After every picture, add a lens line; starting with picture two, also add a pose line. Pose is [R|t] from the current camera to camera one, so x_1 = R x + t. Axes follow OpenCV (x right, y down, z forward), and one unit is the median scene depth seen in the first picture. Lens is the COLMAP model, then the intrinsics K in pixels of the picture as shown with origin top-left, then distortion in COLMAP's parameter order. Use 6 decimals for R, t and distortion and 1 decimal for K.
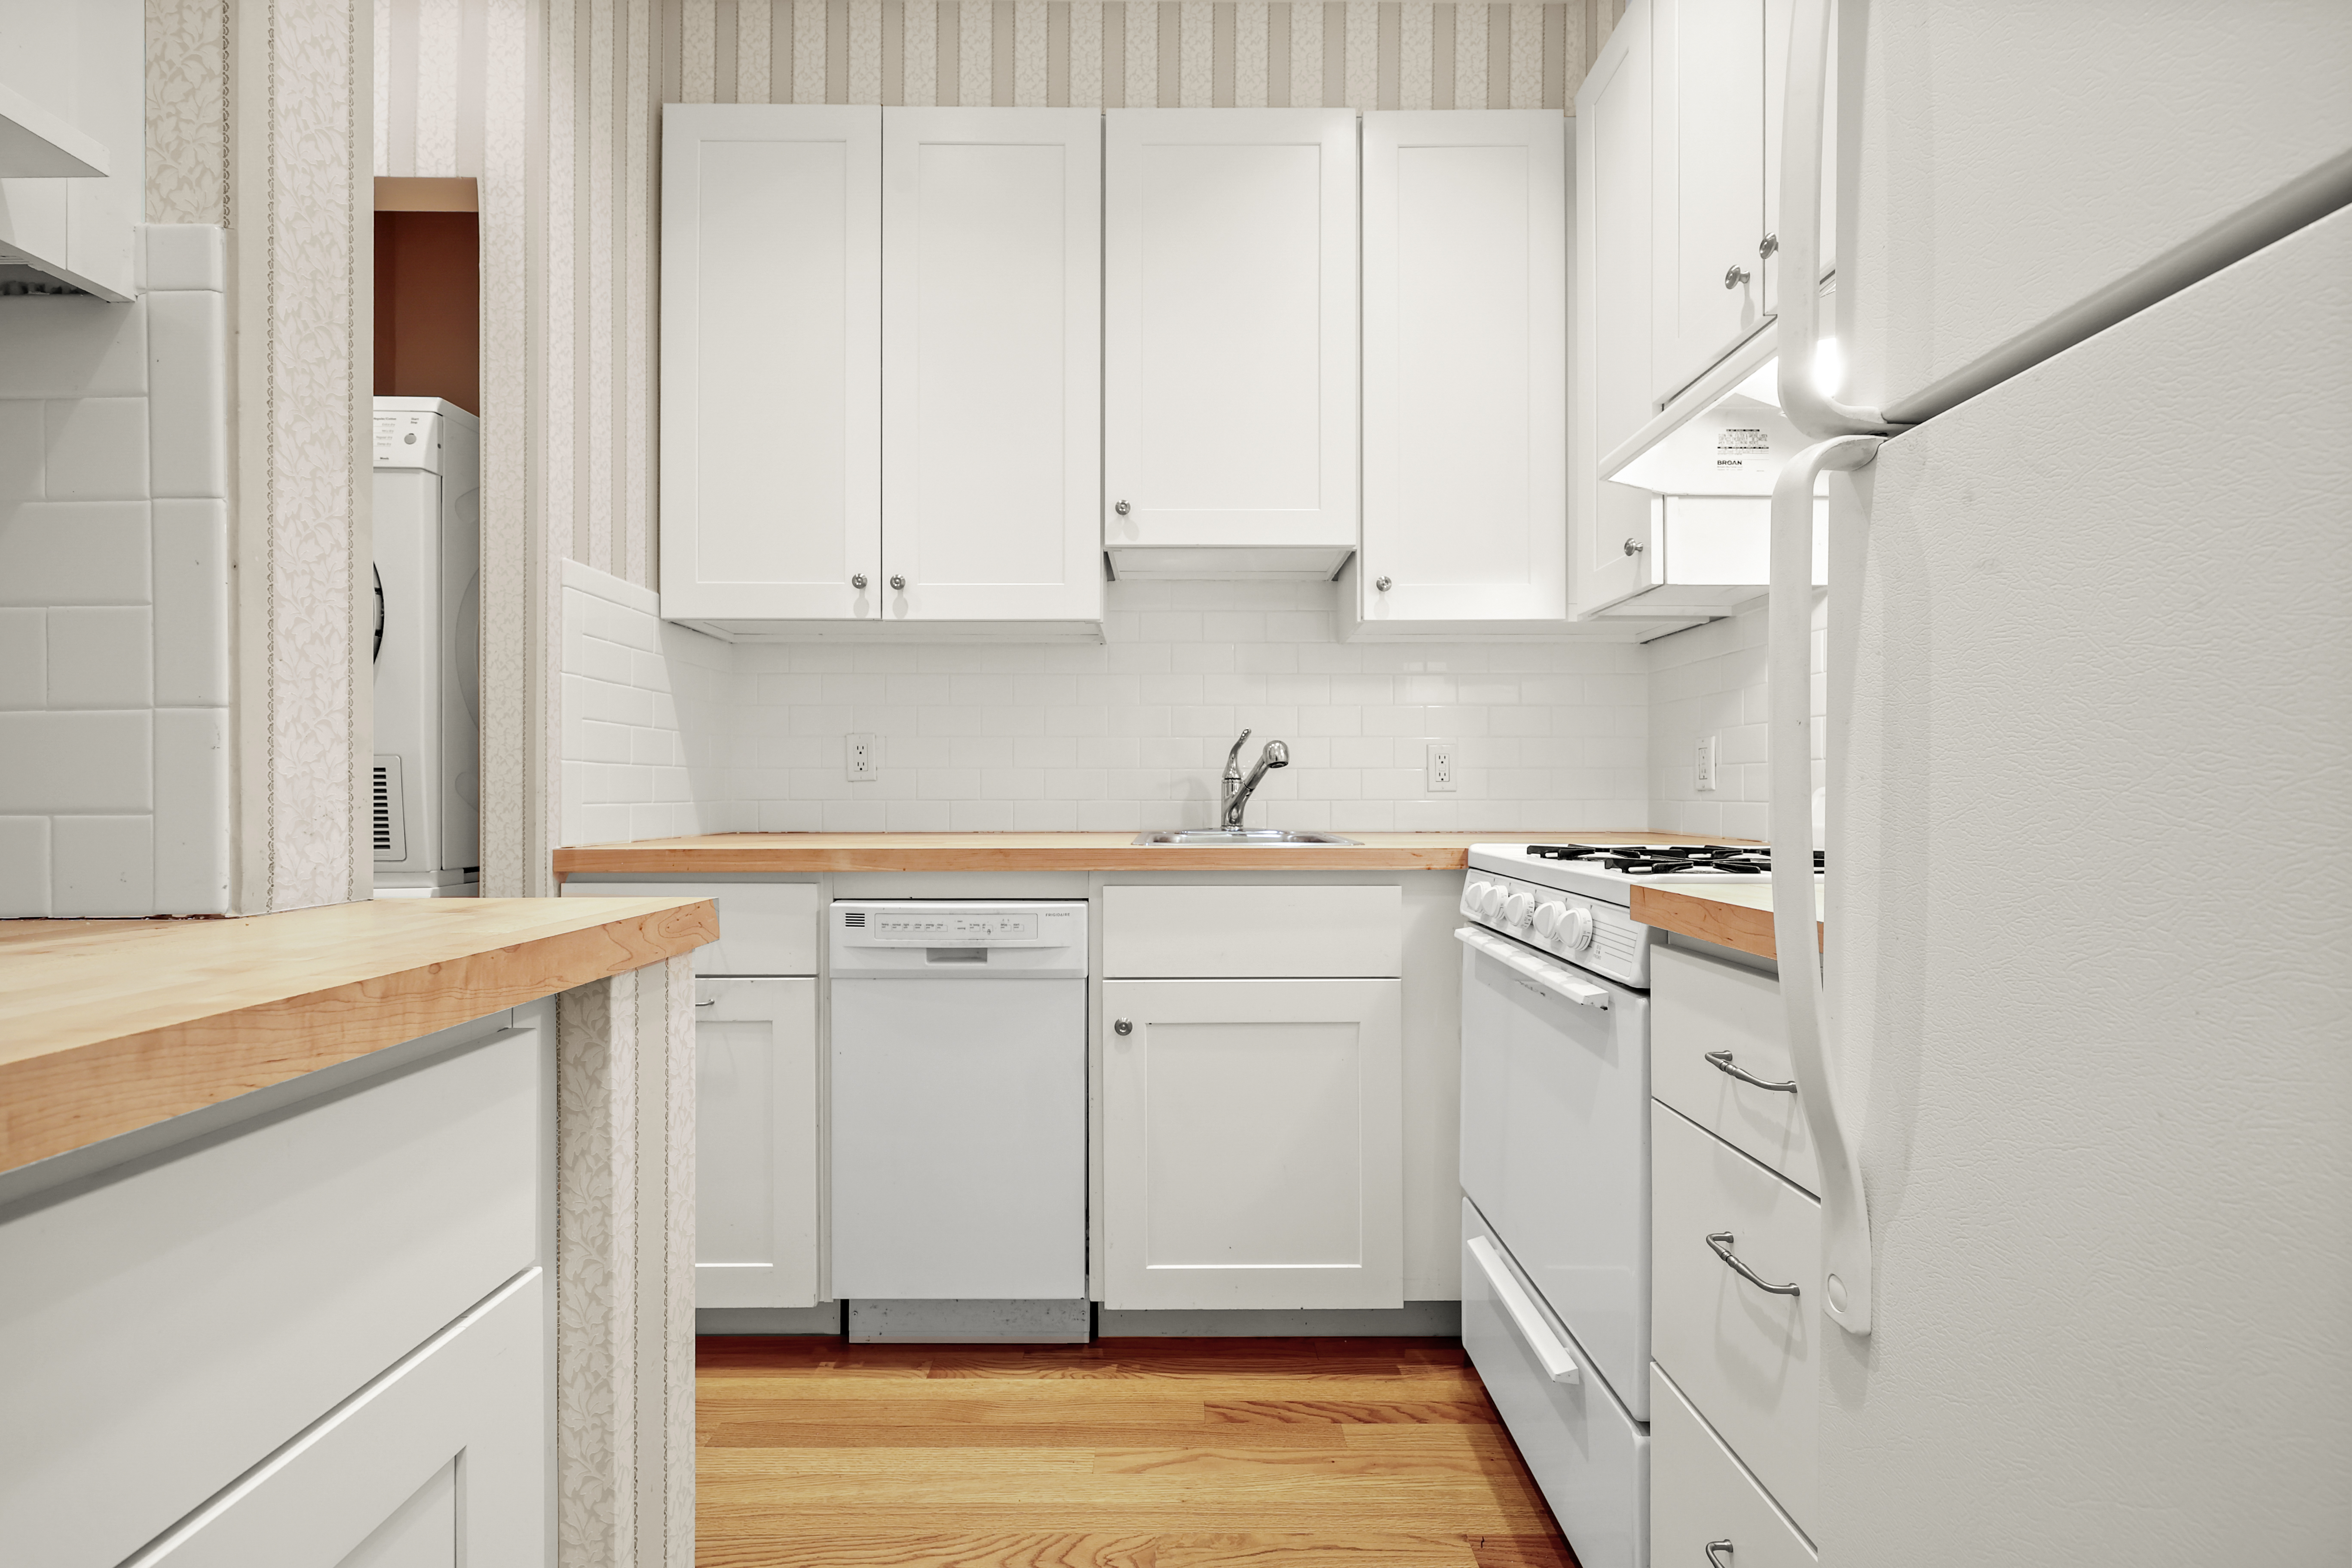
lens RADIAL K [[950.6, 0, 1167.6], [0, 950.6, 781.8], [0, 0, 1]] dist [0.000753, -0.000964]
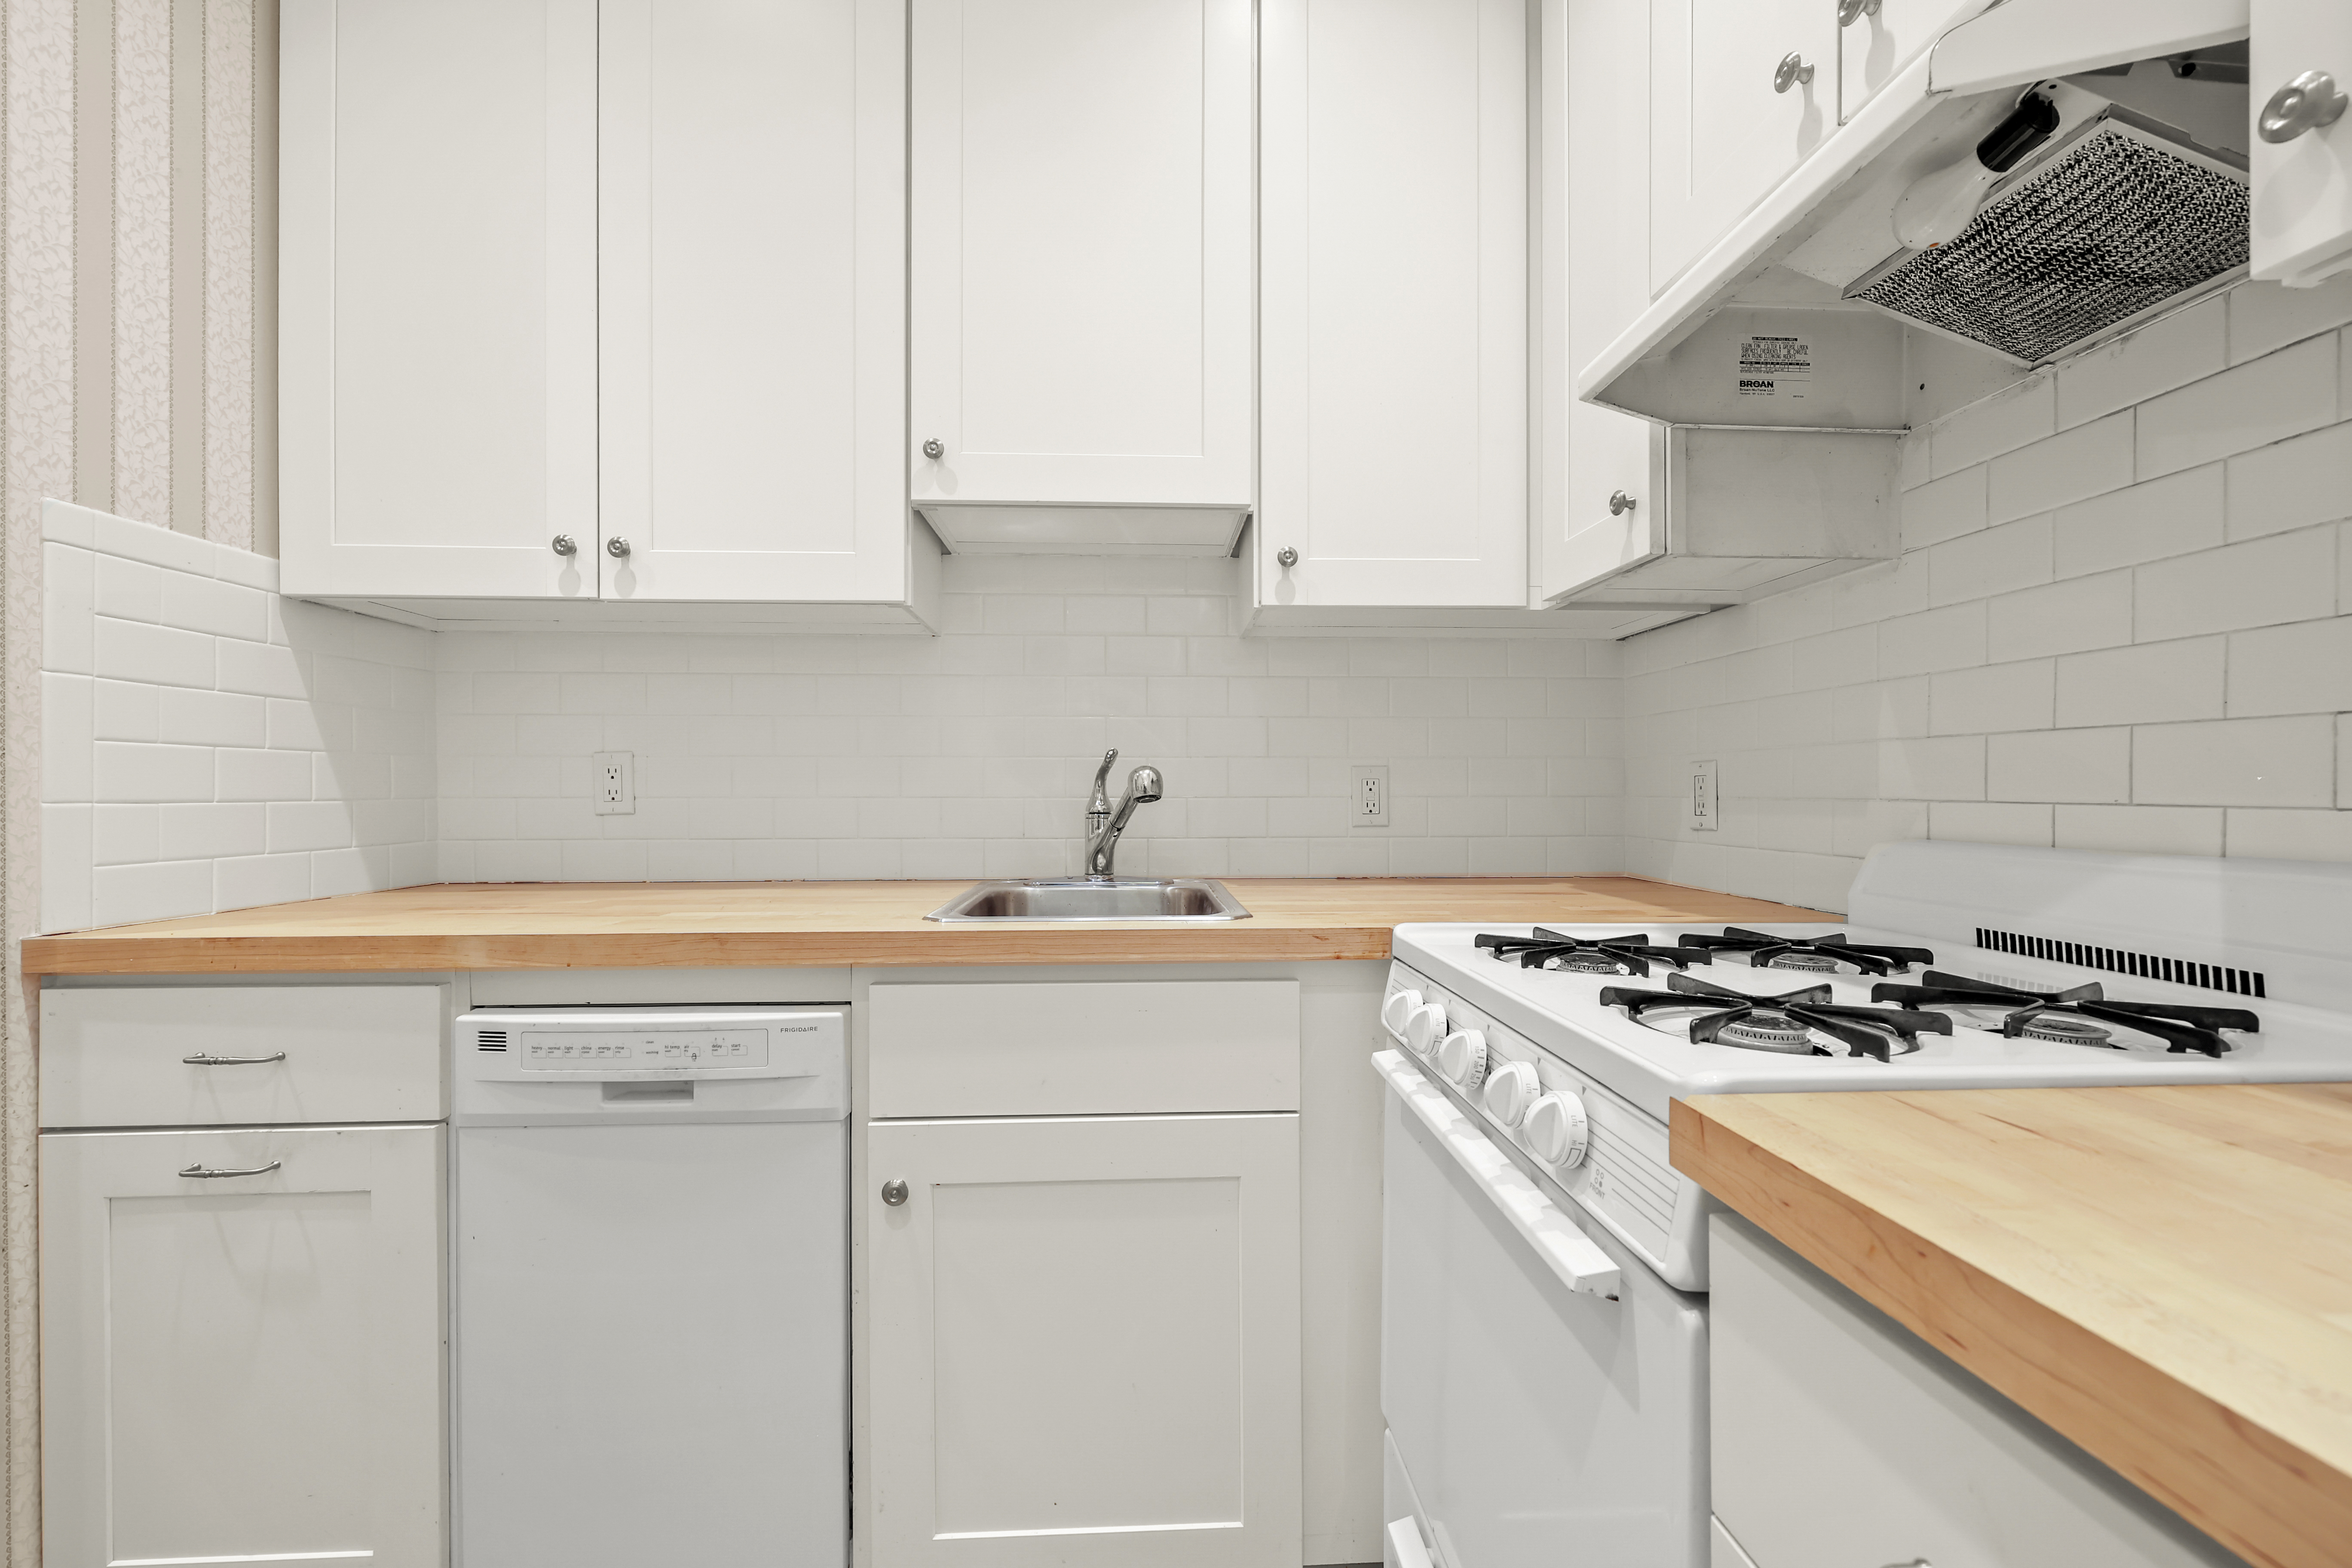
lens RADIAL K [[950.6, 0, 1167.8], [0, 950.6, 785.1], [0, 0, 1]] dist [0.000753, -0.000964]
pose [[0.998969, -0.000740, 0.045397, 0.116198], [0.000514, 0.999987, 0.004988, -0.038305], [-0.045401, -0.004959, 0.998957, 0.302549]]
